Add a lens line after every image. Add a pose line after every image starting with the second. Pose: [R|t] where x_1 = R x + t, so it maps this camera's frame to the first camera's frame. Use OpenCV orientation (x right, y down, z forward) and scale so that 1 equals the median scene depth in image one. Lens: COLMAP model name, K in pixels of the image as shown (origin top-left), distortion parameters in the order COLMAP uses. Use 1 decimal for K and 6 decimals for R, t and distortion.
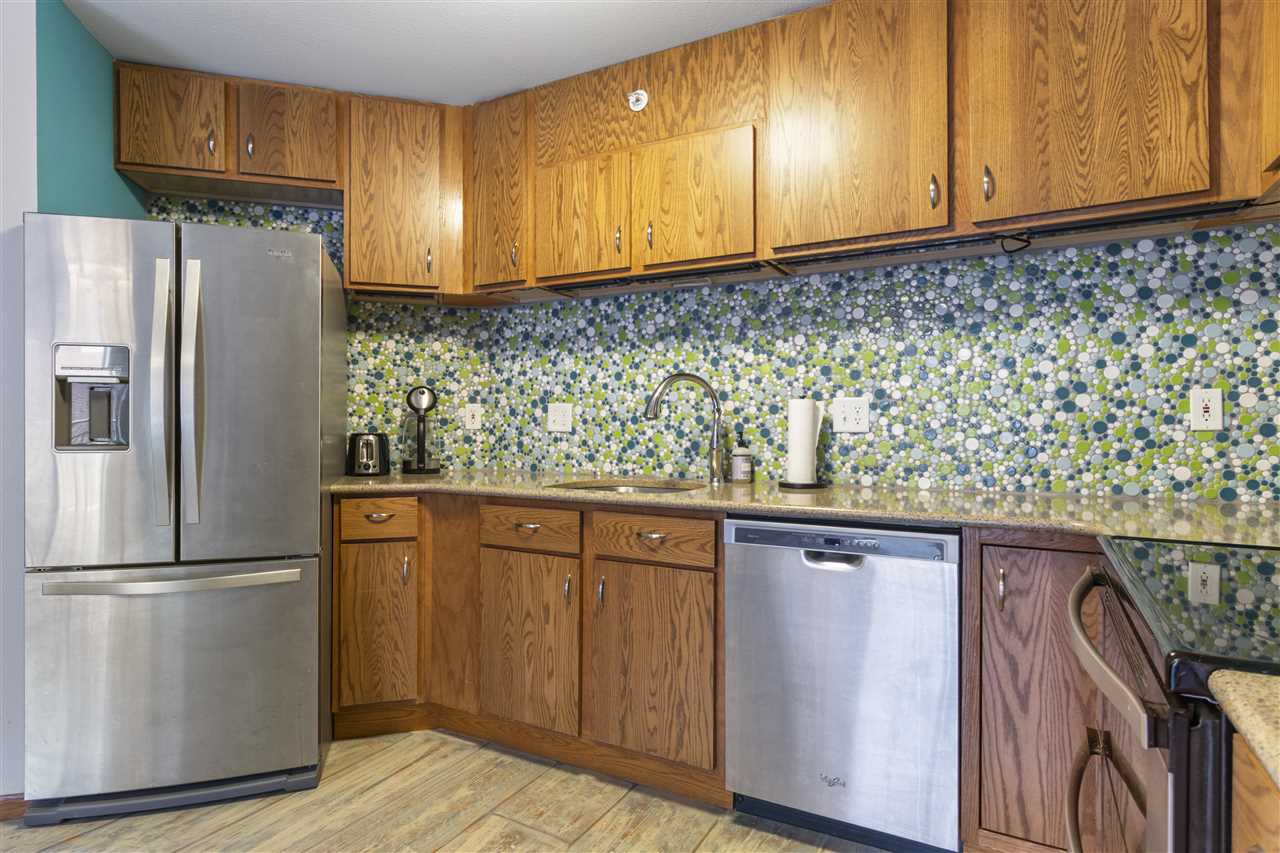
lens RADIAL K [[693.6, 0, 633.1], [0, 693.6, 426.4], [0, 0, 1]] dist [0.005528, 0.000383]
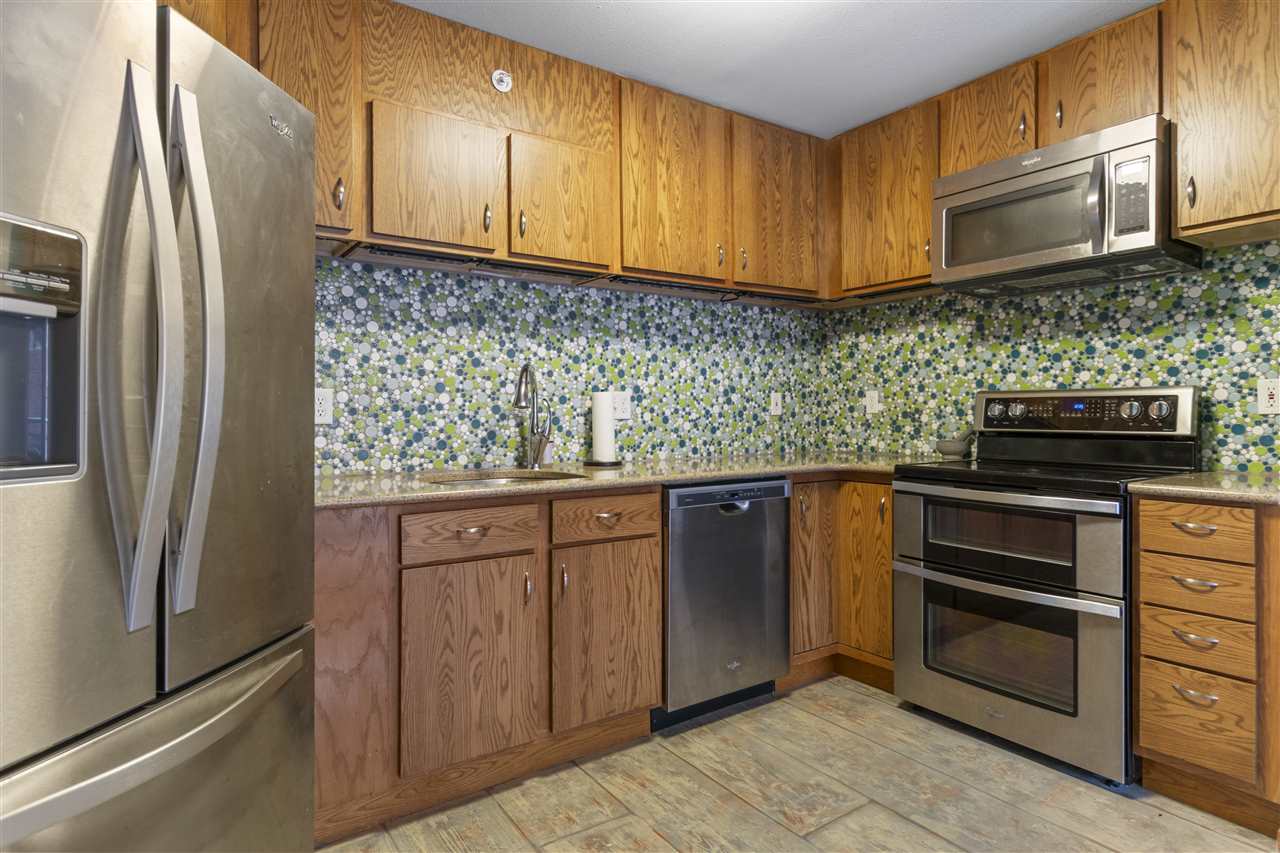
lens RADIAL K [[693.6, 0, 633.6], [0, 693.6, 415.8], [0, 0, 1]] dist [0.005528, 0.000383]
pose [[0.453287, -0.005572, 0.891347, -0.824931], [0.010276, 0.999947, 0.001025, 0.001224], [-0.891305, 0.008695, 0.453320, 0.420709]]
